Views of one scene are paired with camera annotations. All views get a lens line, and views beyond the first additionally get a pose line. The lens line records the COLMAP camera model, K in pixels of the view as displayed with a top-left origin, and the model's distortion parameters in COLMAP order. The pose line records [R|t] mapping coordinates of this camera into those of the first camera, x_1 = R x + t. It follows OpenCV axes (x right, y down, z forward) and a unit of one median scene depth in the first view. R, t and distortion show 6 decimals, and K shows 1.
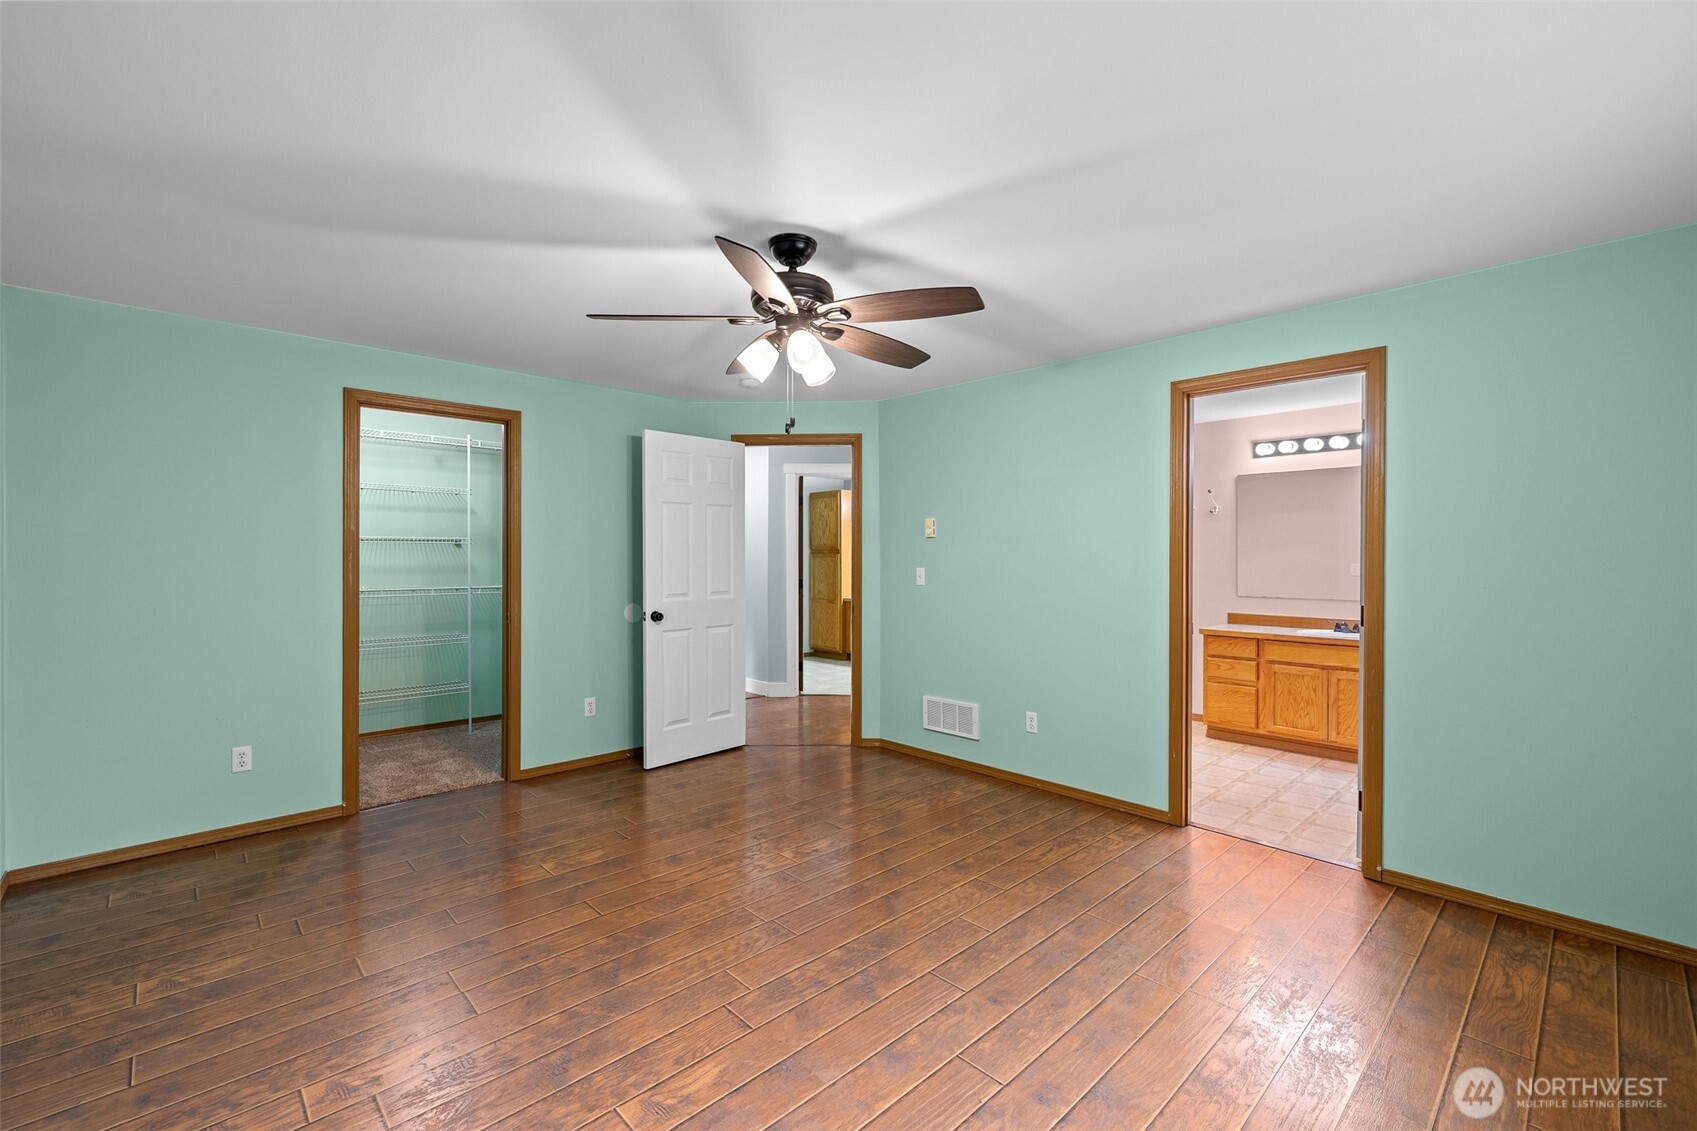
lens RADIAL K [[715.2, 0, 848.5], [0, 715.2, 565.5], [0, 0, 1]] dist [0.000609, -0.000011]
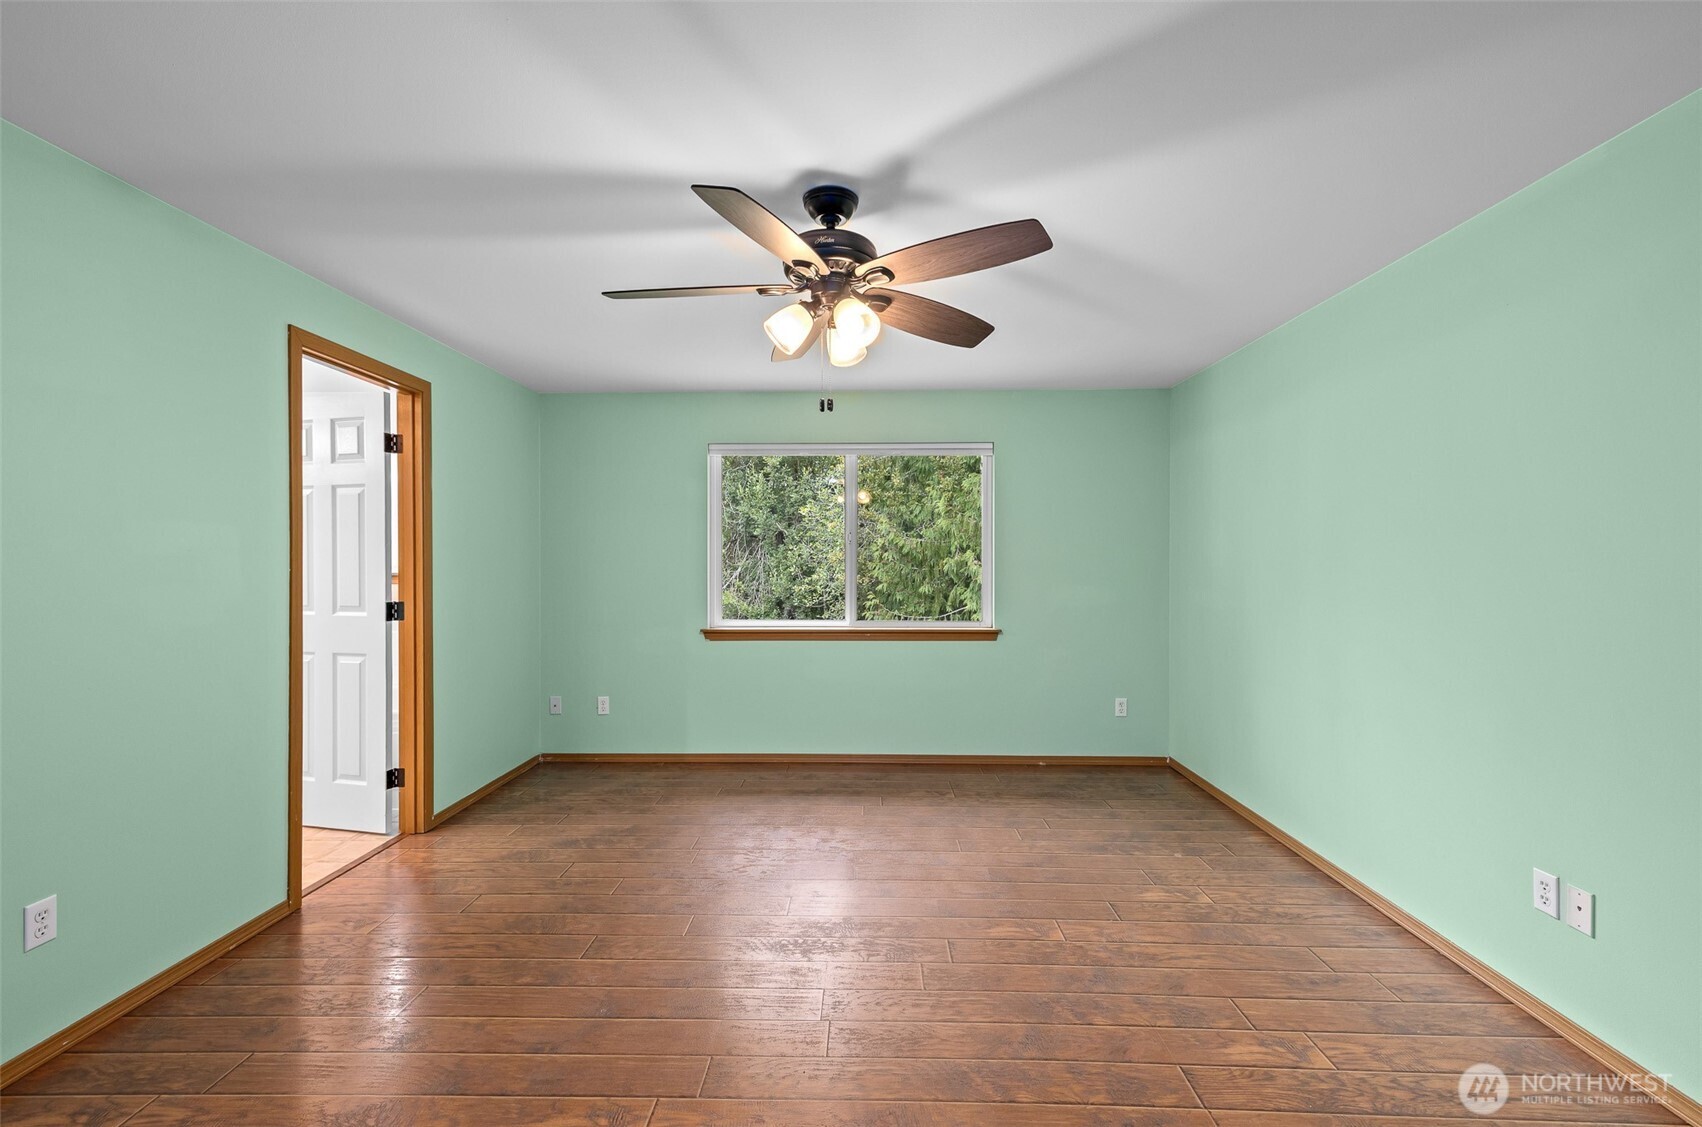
lens RADIAL K [[717.3, 0, 851.0], [0, 717.3, 563.5], [0, 0, 1]] dist [0.000609, -0.000011]
pose [[-0.711443, -0.002688, 0.702739, -0.761958], [0.002871, 0.999973, 0.006731, -0.010567], [-0.702738, 0.006806, -0.711416, 1.716437]]
